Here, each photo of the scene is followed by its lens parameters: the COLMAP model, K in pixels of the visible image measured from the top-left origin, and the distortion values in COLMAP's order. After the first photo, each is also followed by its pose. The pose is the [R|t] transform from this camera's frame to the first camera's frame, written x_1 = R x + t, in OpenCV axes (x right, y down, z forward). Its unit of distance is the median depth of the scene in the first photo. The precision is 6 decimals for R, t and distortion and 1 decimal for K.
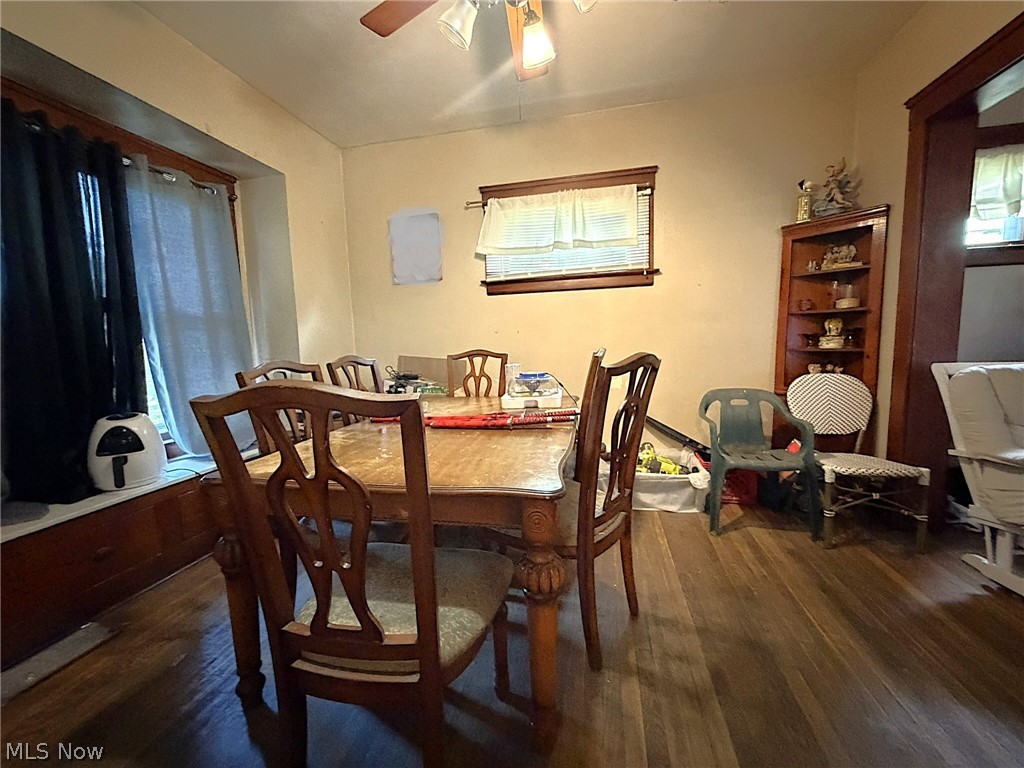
lens RADIAL K [[408.6, 0, 512.8], [0, 408.6, 387.1], [0, 0, 1]] dist [-0.000434, -0.000133]
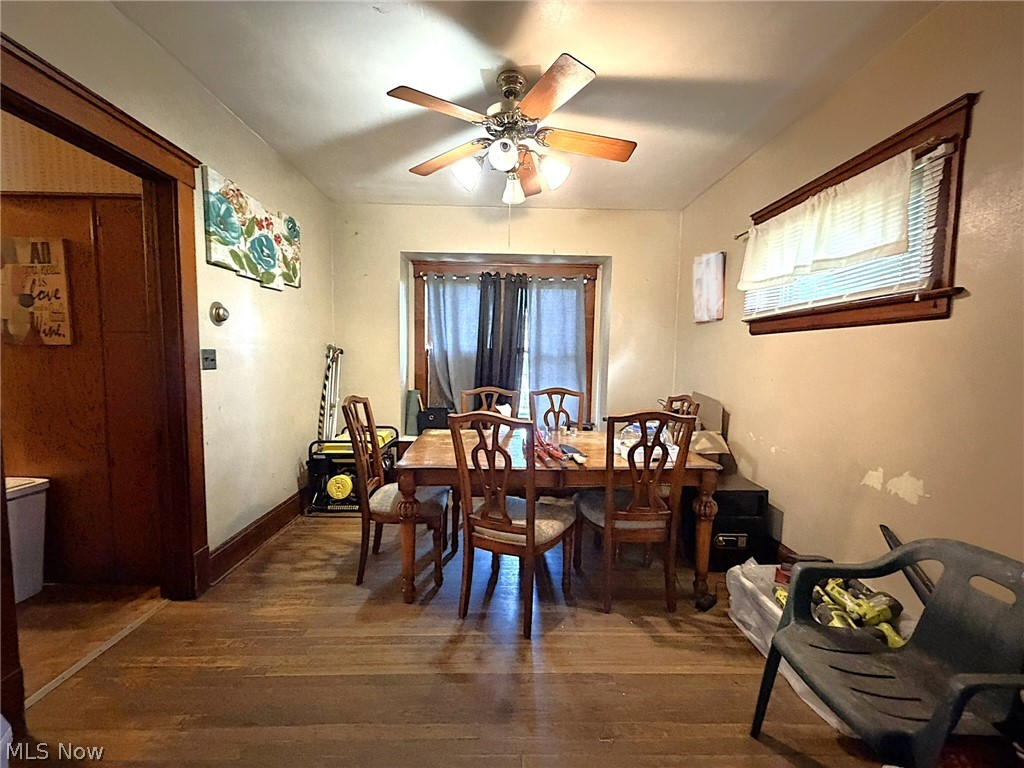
lens RADIAL K [[408.6, 0, 512.2], [0, 408.6, 383.7], [0, 0, 1]] dist [-0.000434, -0.000133]
pose [[0.237440, 0.105932, -0.965609, 0.752728], [-0.146593, 0.986560, 0.072184, -0.123096], [0.960277, 0.124413, 0.249778, 0.341780]]
